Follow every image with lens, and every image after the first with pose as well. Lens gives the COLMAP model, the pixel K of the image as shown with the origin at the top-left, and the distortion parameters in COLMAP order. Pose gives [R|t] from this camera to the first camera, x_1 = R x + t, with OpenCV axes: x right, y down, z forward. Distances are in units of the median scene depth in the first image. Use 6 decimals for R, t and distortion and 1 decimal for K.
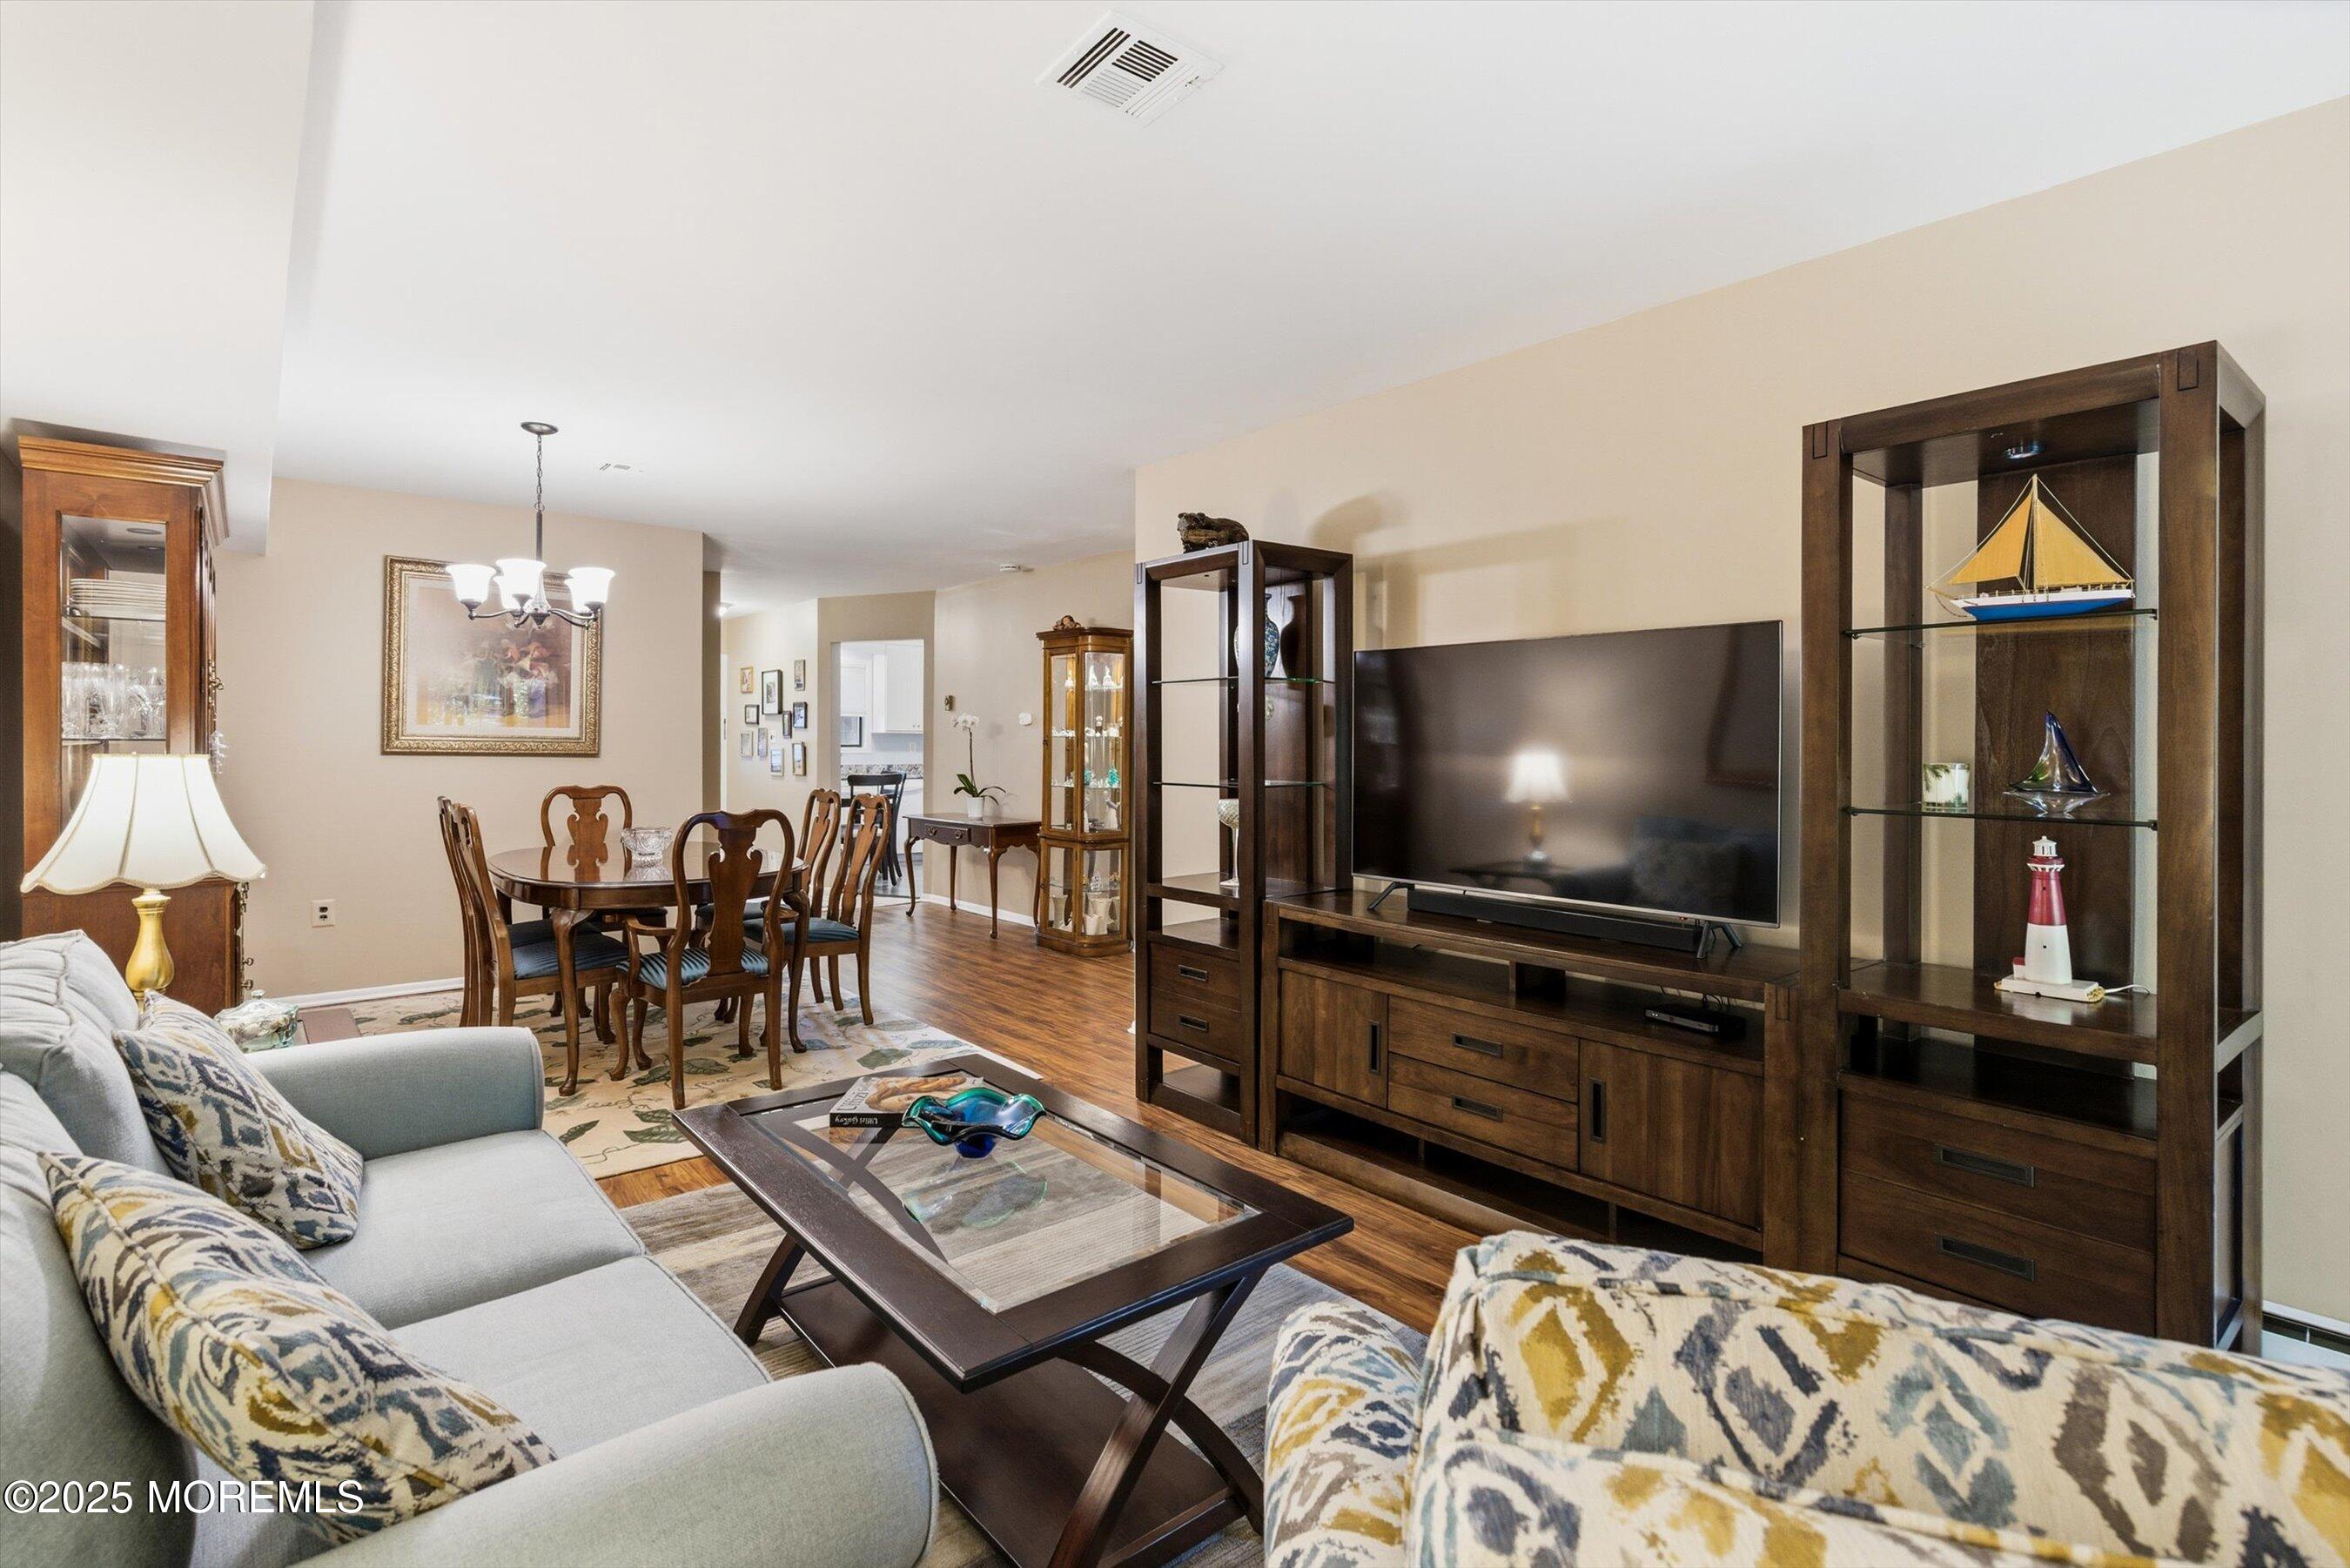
lens RADIAL K [[1106.7, 0, 1189.4], [0, 1106.7, 752.9], [0, 0, 1]] dist [0.003893, -0.001411]
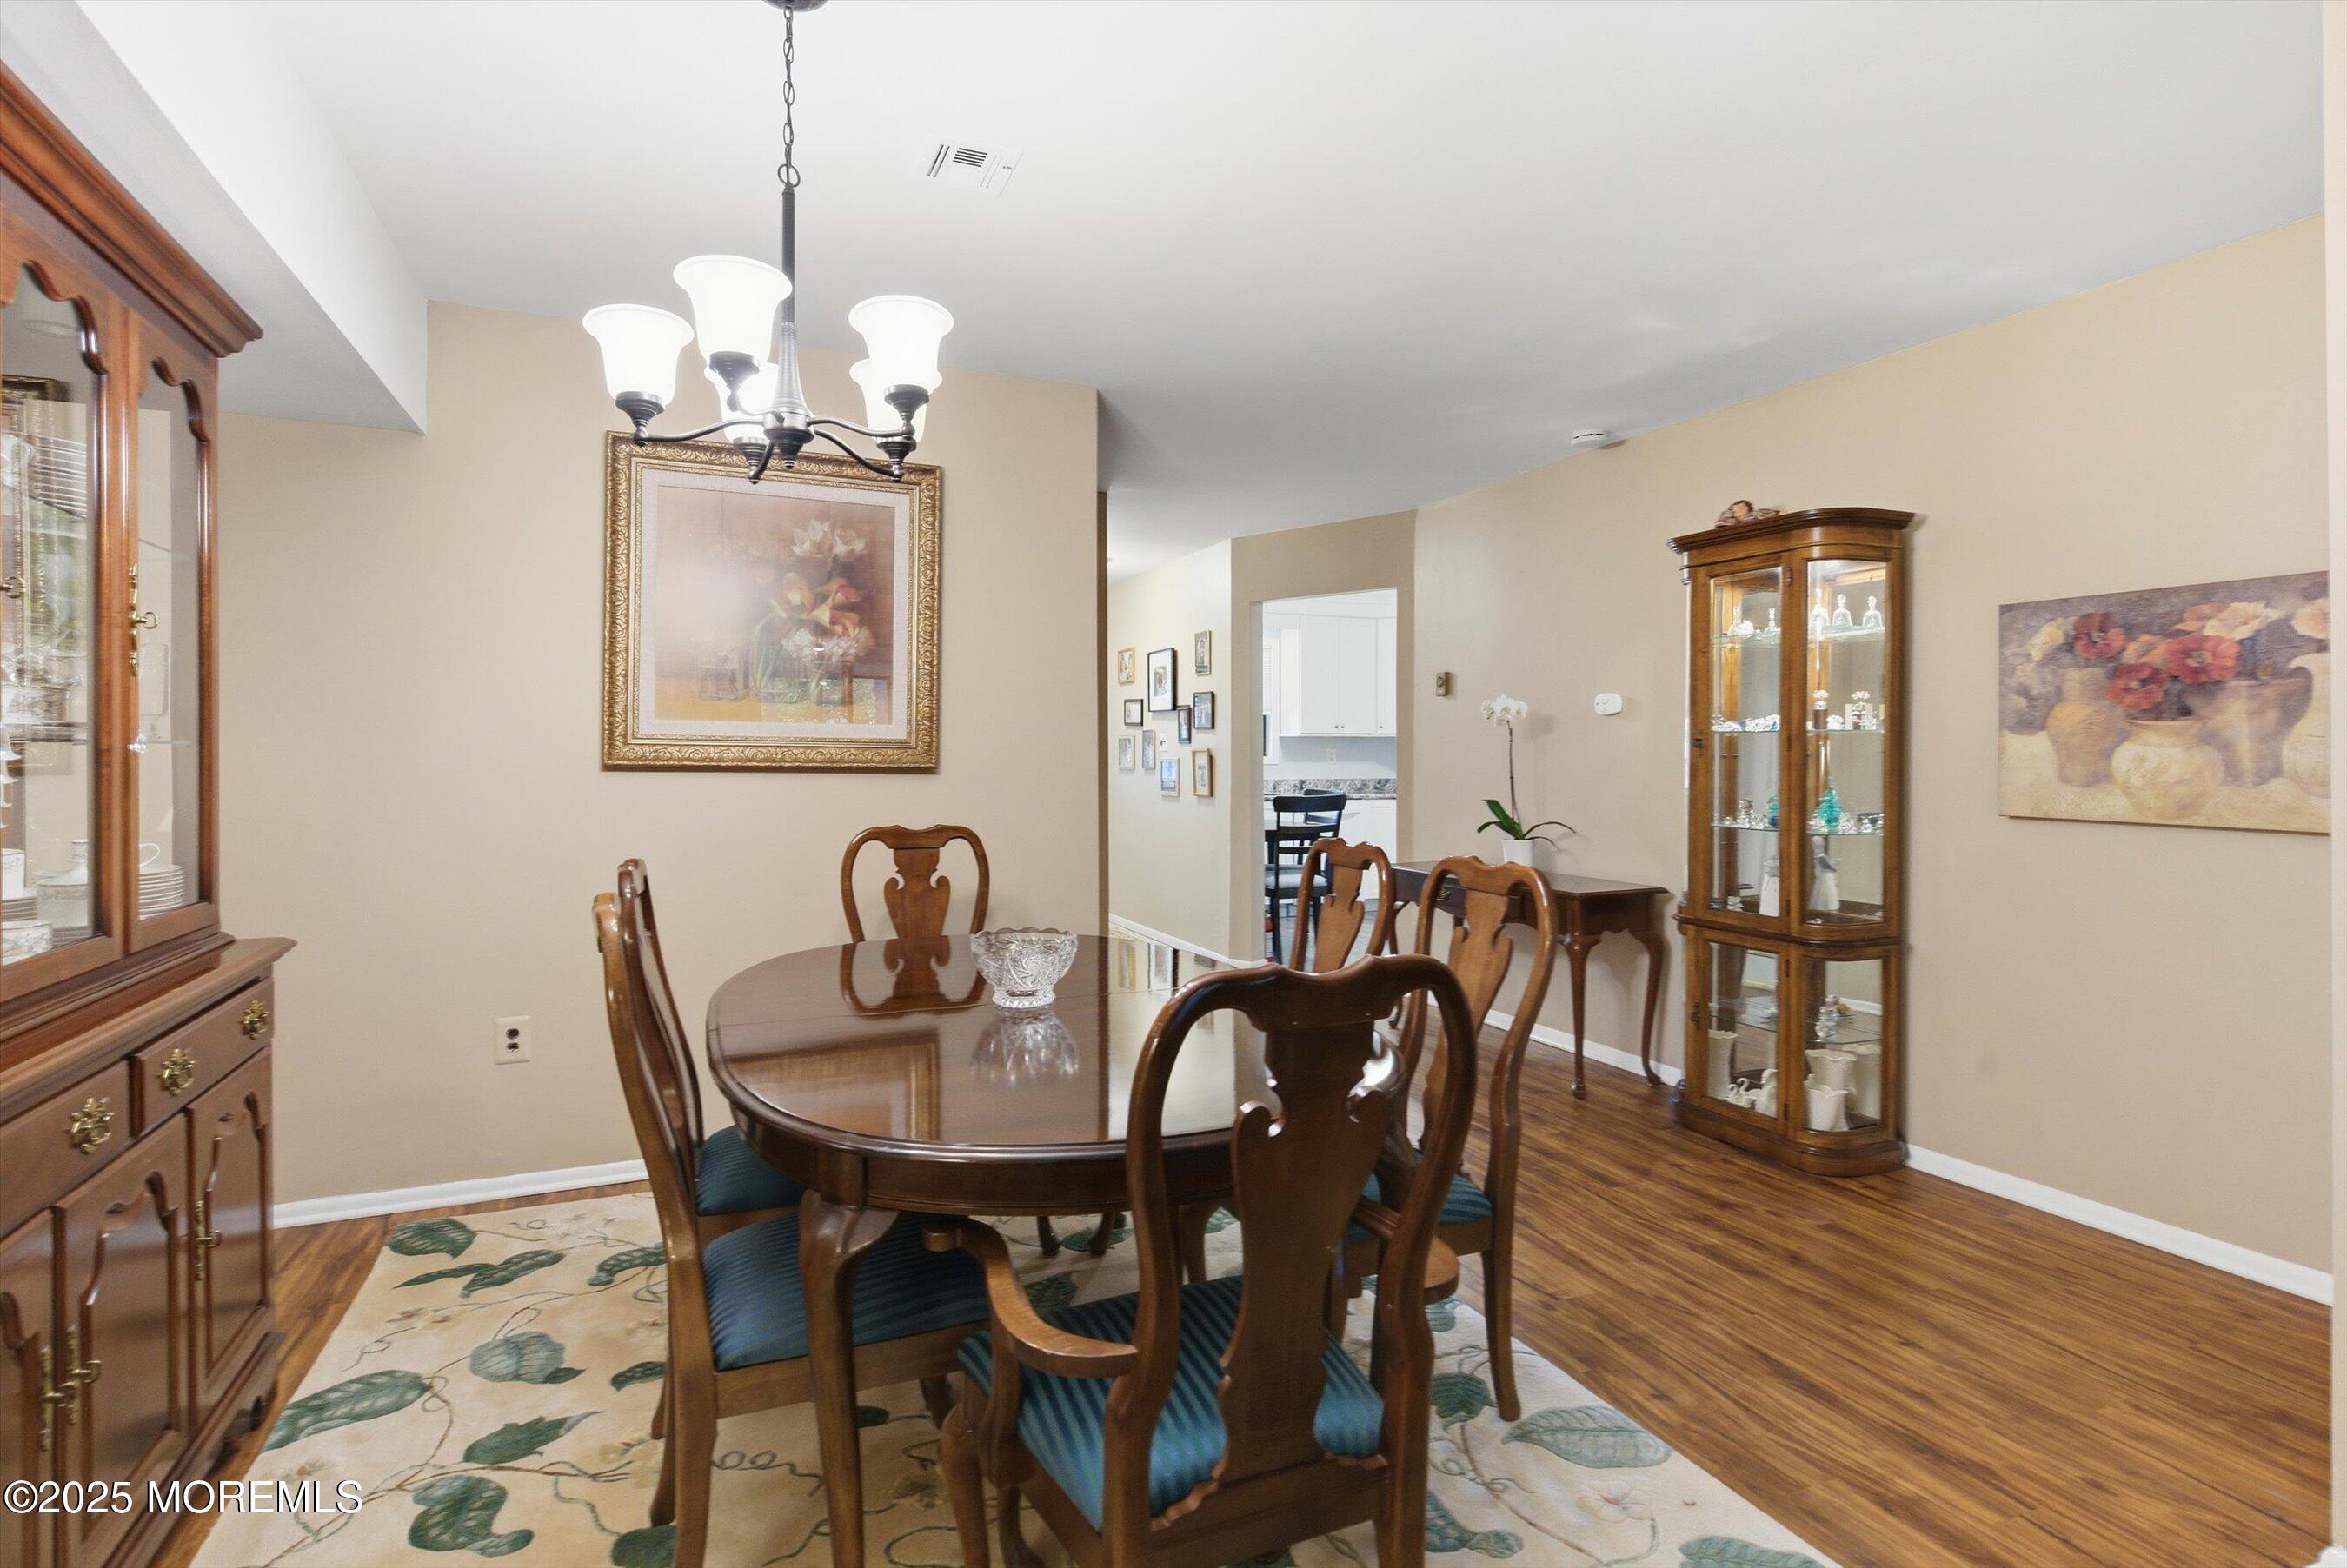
lens RADIAL K [[1105.3, 0, 1171.4], [0, 1105.3, 764.0], [0, 0, 1]] dist [0.003893, -0.001411]
pose [[0.956075, -0.002767, -0.293110, -0.215863], [0.003036, 0.999995, 0.000463, -0.000949], [0.293107, -0.001332, 0.956079, 0.423403]]
